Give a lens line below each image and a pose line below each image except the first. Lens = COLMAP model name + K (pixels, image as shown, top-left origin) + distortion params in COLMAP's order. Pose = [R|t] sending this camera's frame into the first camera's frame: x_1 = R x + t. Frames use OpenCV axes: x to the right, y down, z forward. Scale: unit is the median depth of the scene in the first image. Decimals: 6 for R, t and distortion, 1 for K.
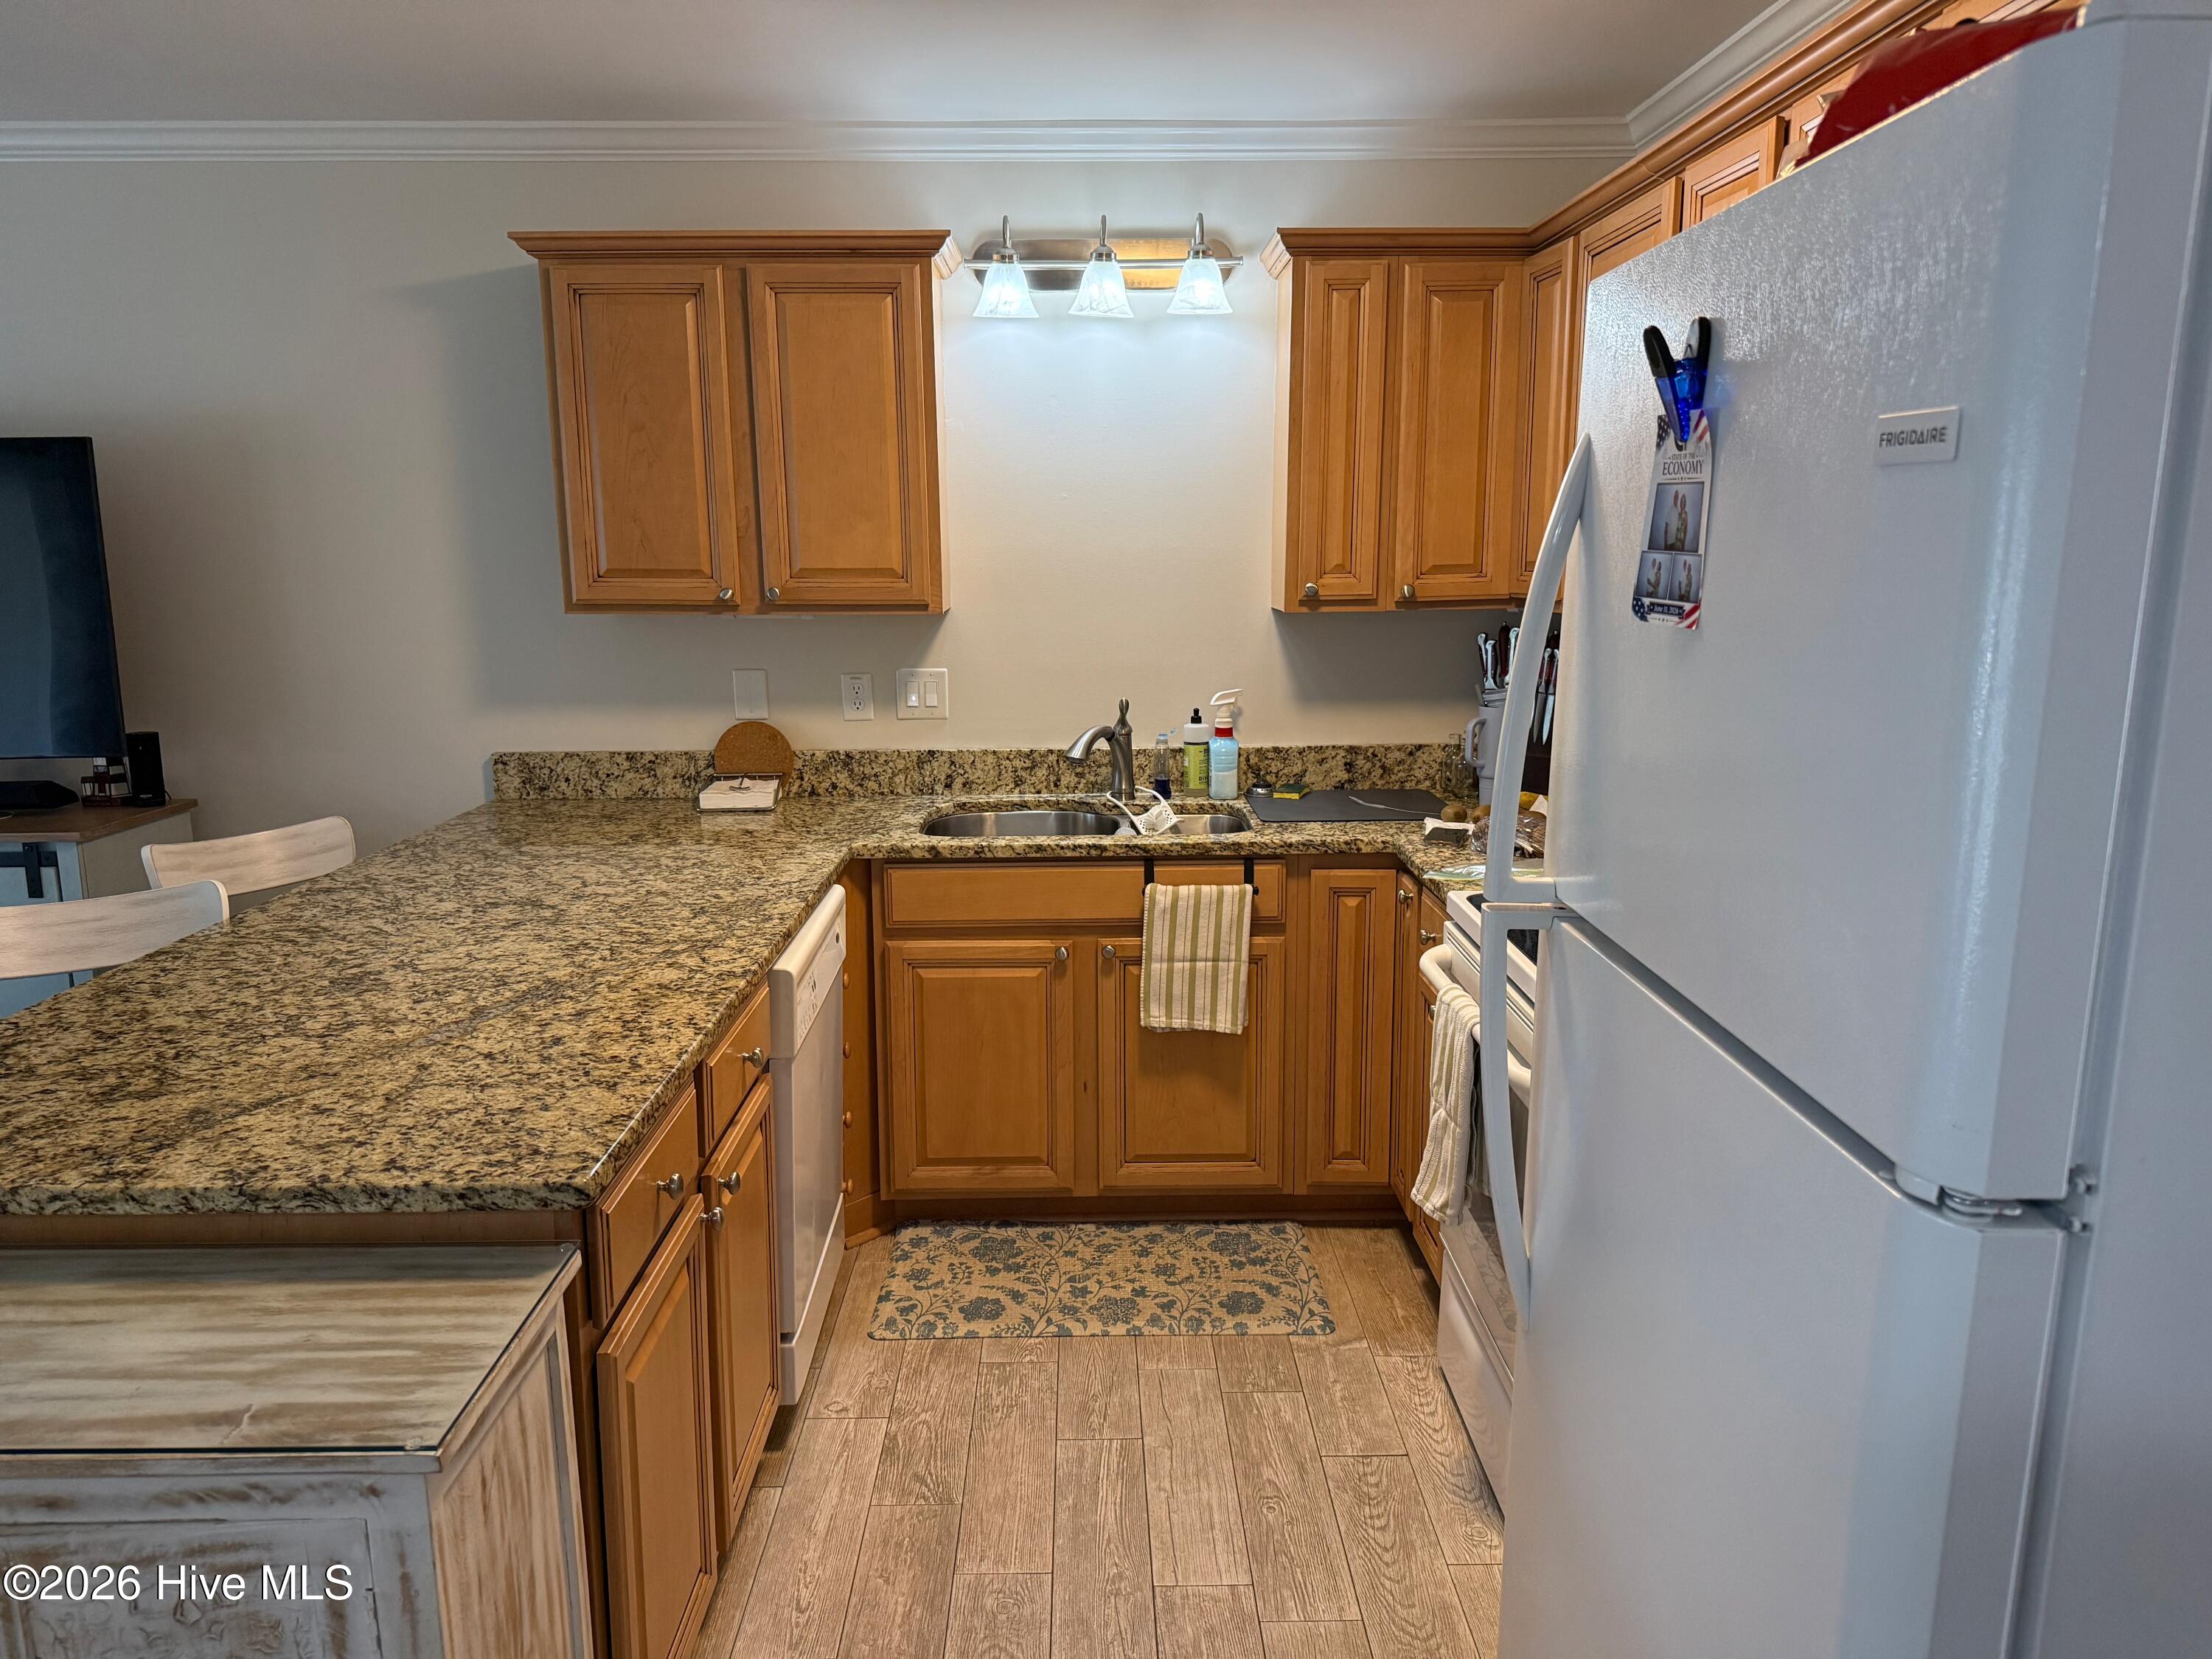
lens RADIAL K [[1572.6, 0, 1114.9], [0, 1572.6, 837.8], [0, 0, 1]] dist [0.002920, 0.000721]
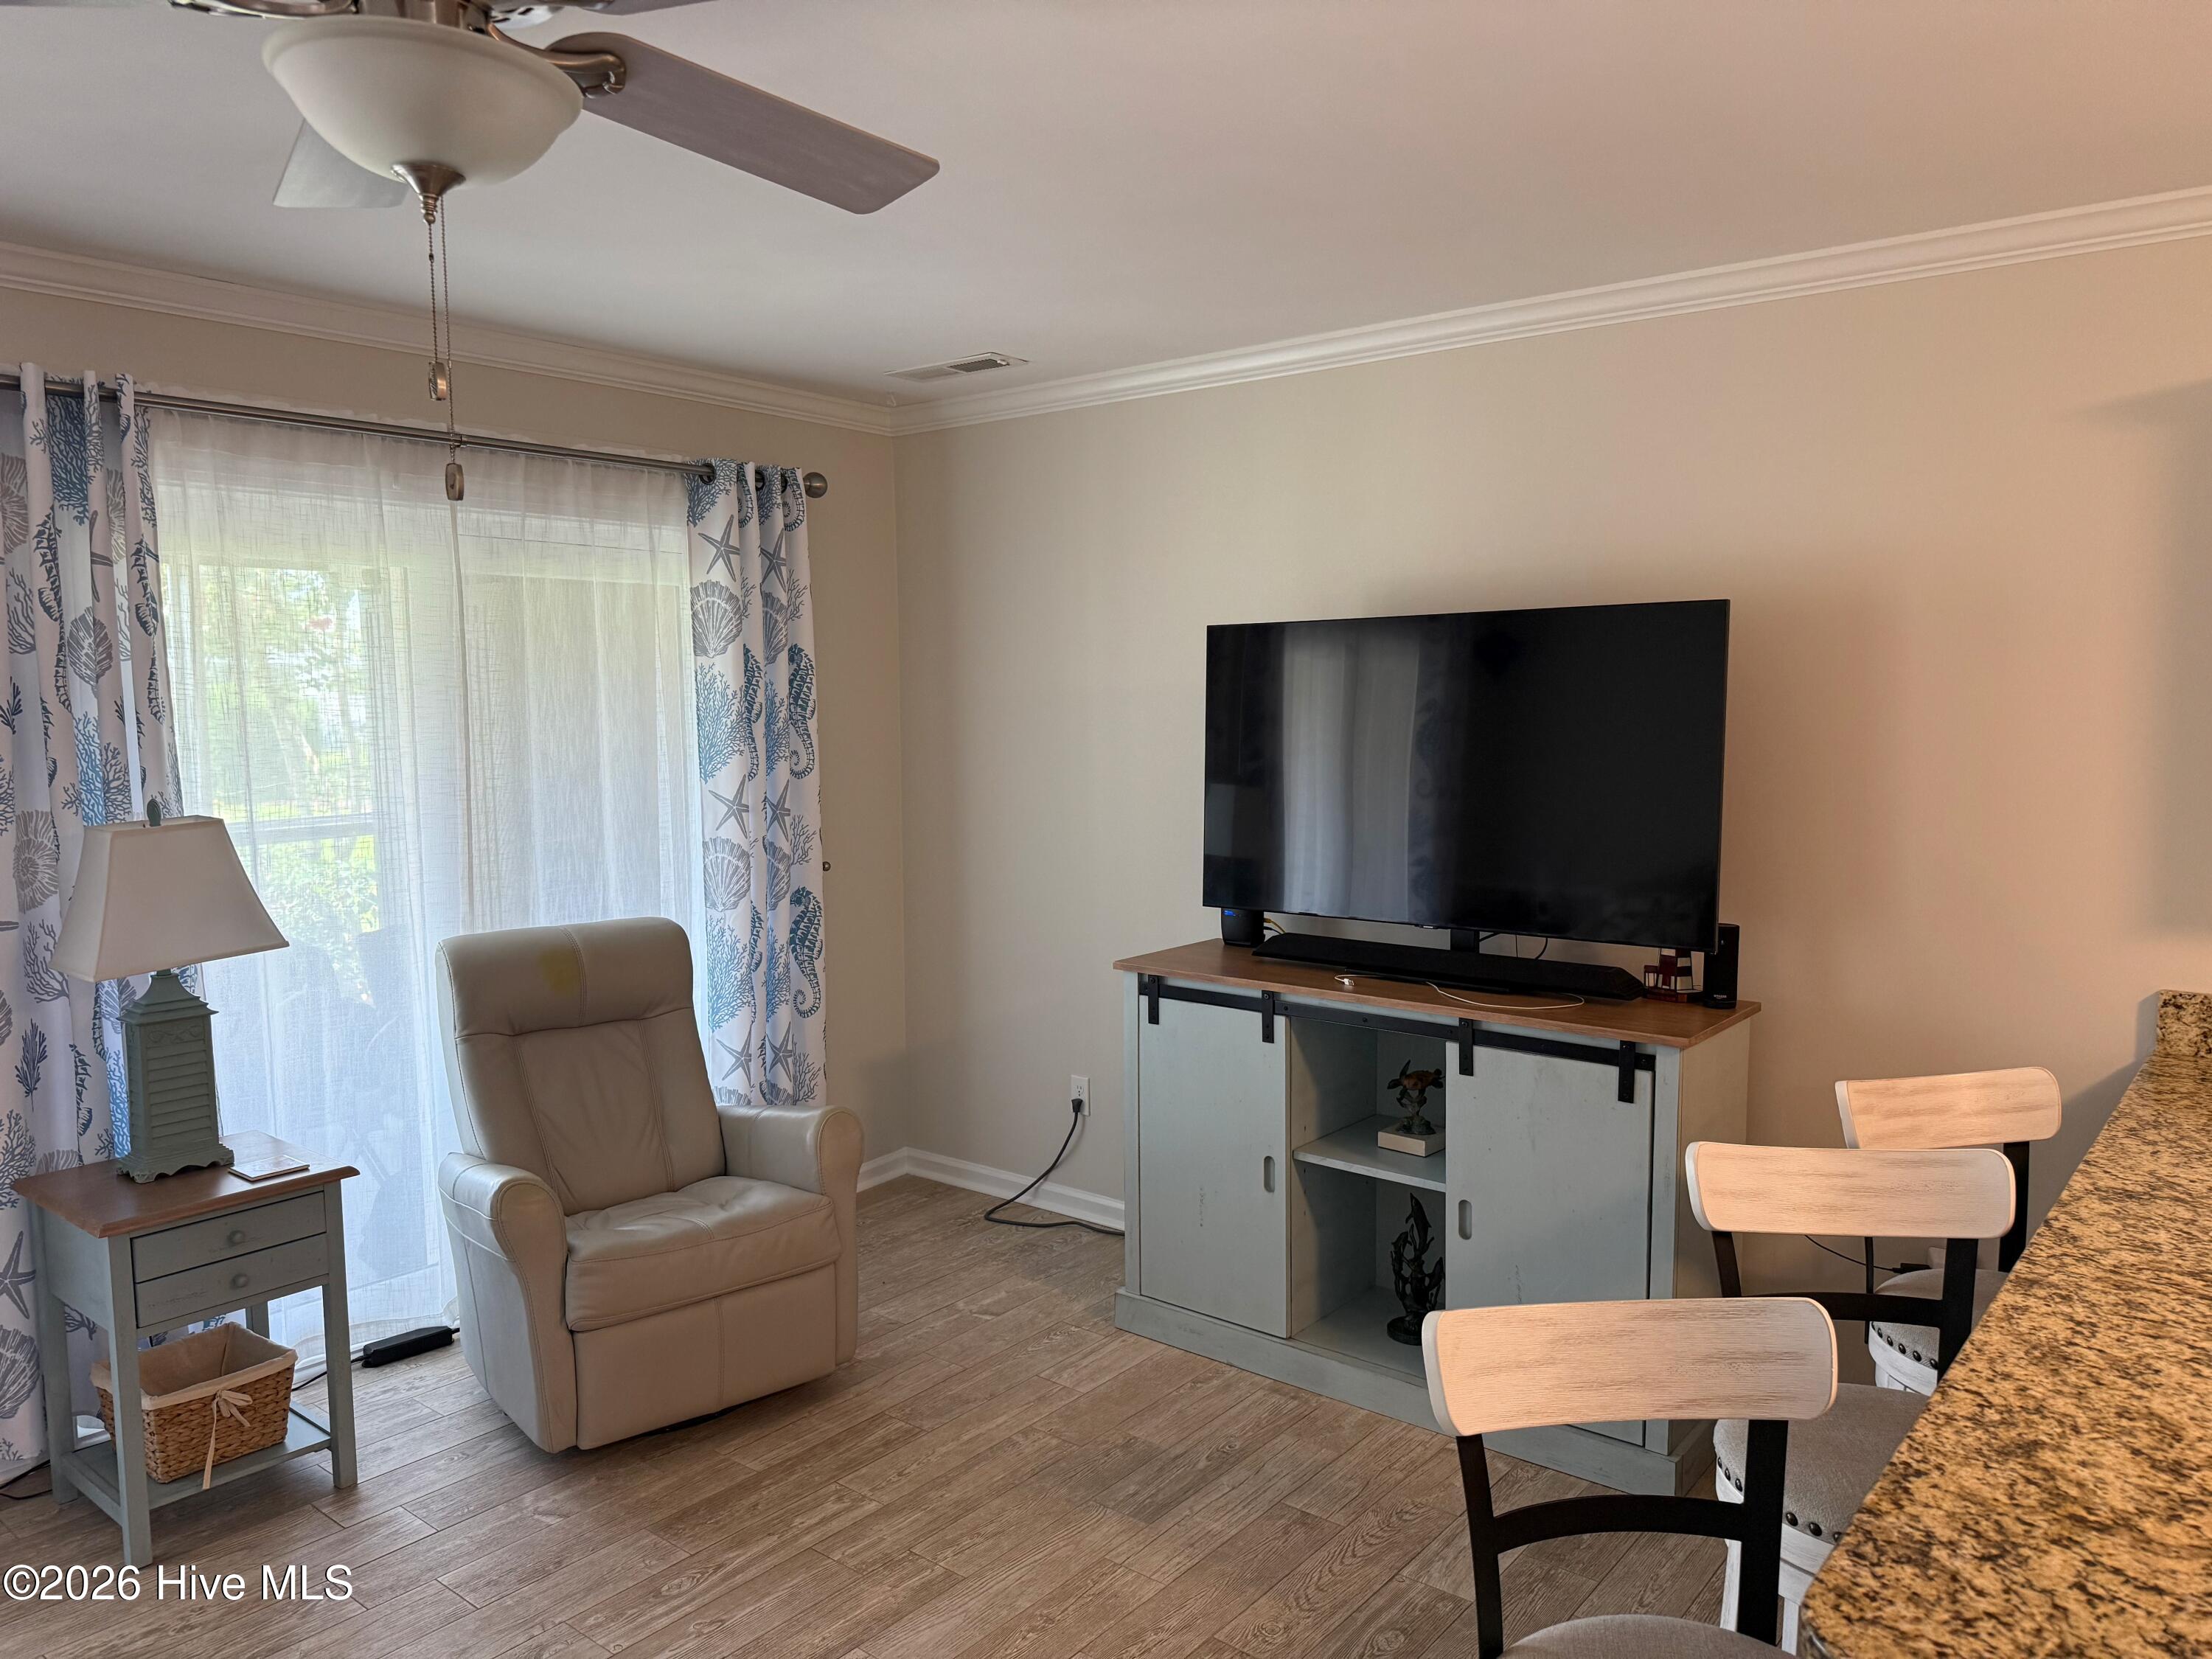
lens RADIAL K [[1551.8, 0, 1108.2], [0, 1551.8, 842.3], [0, 0, 1]] dist [0.100592, -0.099136]
pose [[0.760181, 0.061620, -0.646782, -0.477937], [-0.122660, 0.991202, -0.049732, -0.040620], [0.638027, 0.117140, 0.761052, 0.146482]]
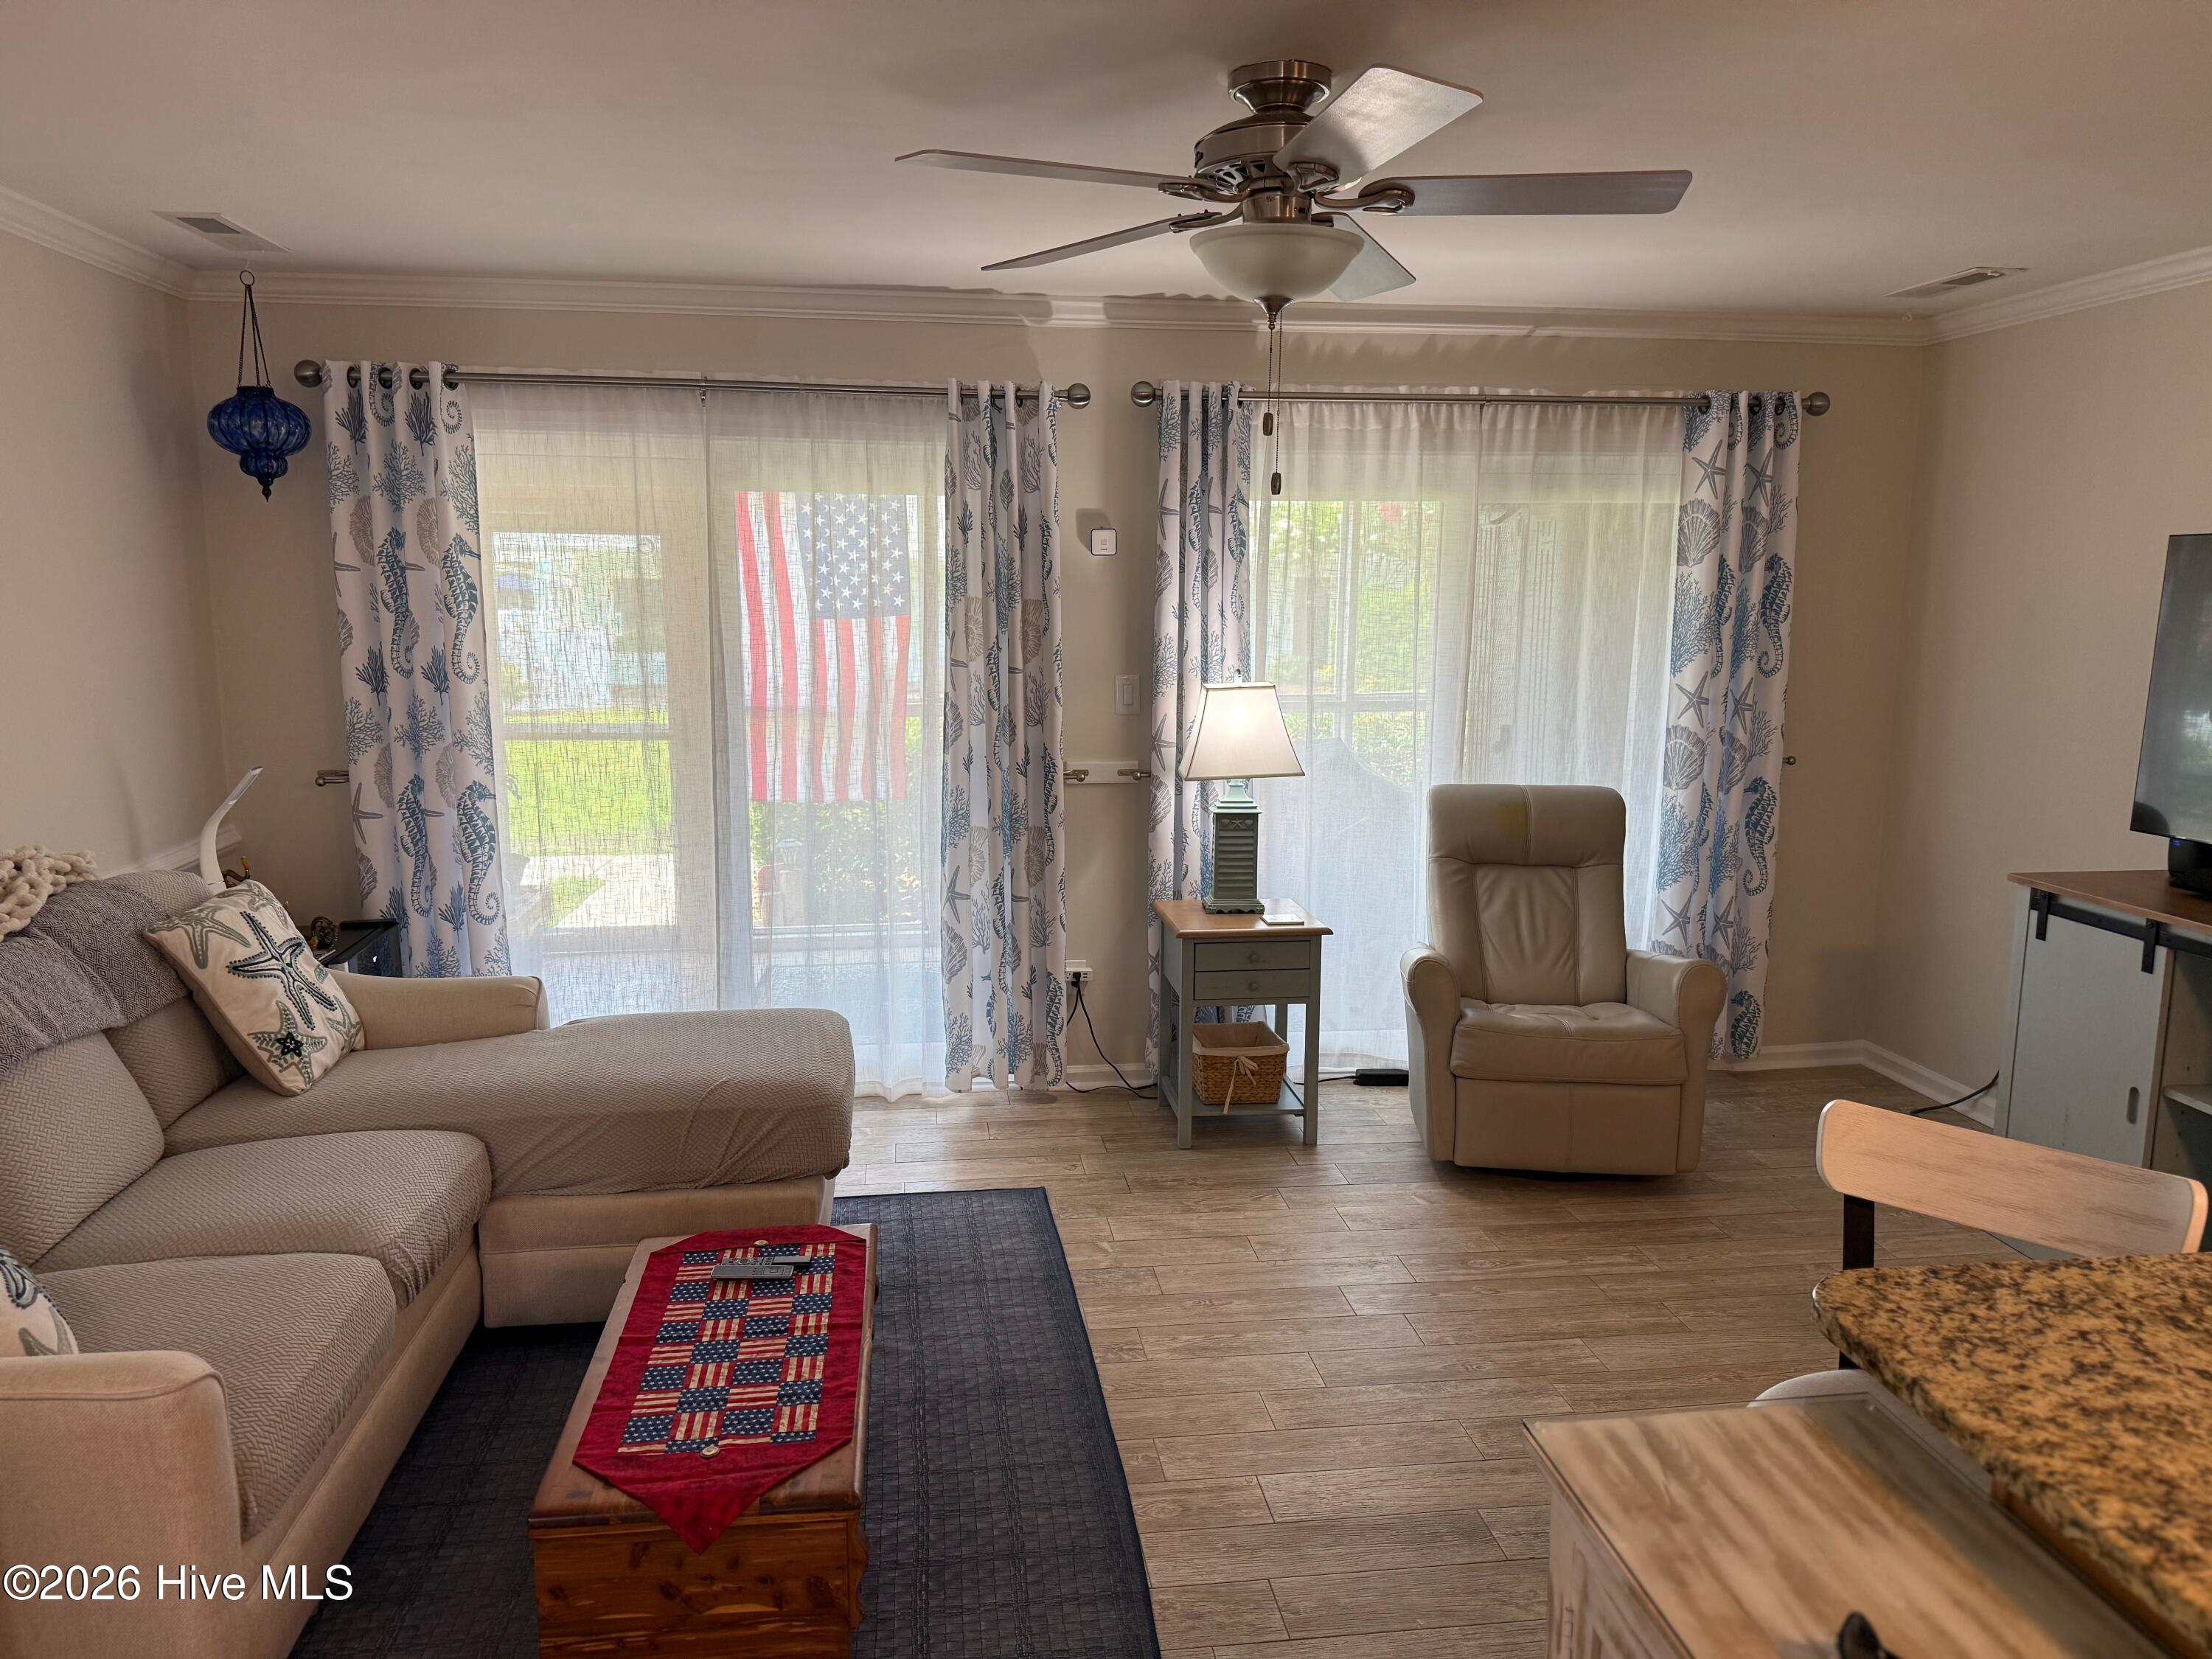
lens RADIAL K [[1572.6, 0, 1114.9], [0, 1572.6, 837.8], [0, 0, 1]] dist [0.002920, 0.000721]
pose [[0.114104, 0.164408, -0.979771, -0.007242], [-0.199503, 0.969914, 0.139520, -0.077857], [0.973231, 0.179548, 0.143471, 0.233598]]
